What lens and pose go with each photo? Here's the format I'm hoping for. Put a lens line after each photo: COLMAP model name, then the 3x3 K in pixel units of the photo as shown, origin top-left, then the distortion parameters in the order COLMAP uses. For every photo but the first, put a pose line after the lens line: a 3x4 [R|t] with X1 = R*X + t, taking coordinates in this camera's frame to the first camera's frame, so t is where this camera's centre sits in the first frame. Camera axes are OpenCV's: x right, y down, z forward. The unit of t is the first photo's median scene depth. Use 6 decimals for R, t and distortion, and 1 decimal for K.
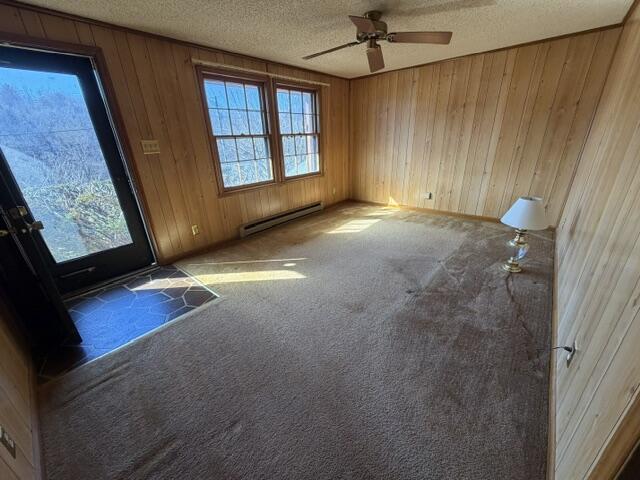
lens RADIAL K [[259.1, 0, 320.0], [0, 259.1, 240.0], [0, 0, 1]] dist [0.000732, 0.000608]
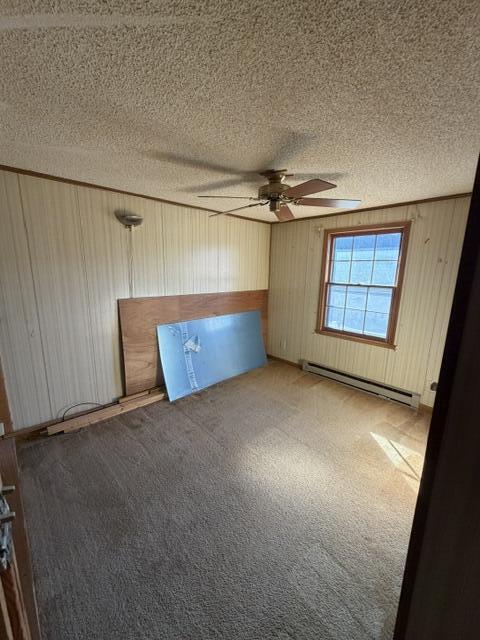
lens RADIAL K [[259.1, 0, 240.0], [0, 259.1, 320.0], [0, 0, 1]] dist [0.000732, 0.000608]
pose [[-0.143242, 0.189041, -0.971465, 0.700234], [-0.389177, 0.891751, 0.230913, -0.321243], [0.909958, 0.411148, -0.054166, 0.682833]]
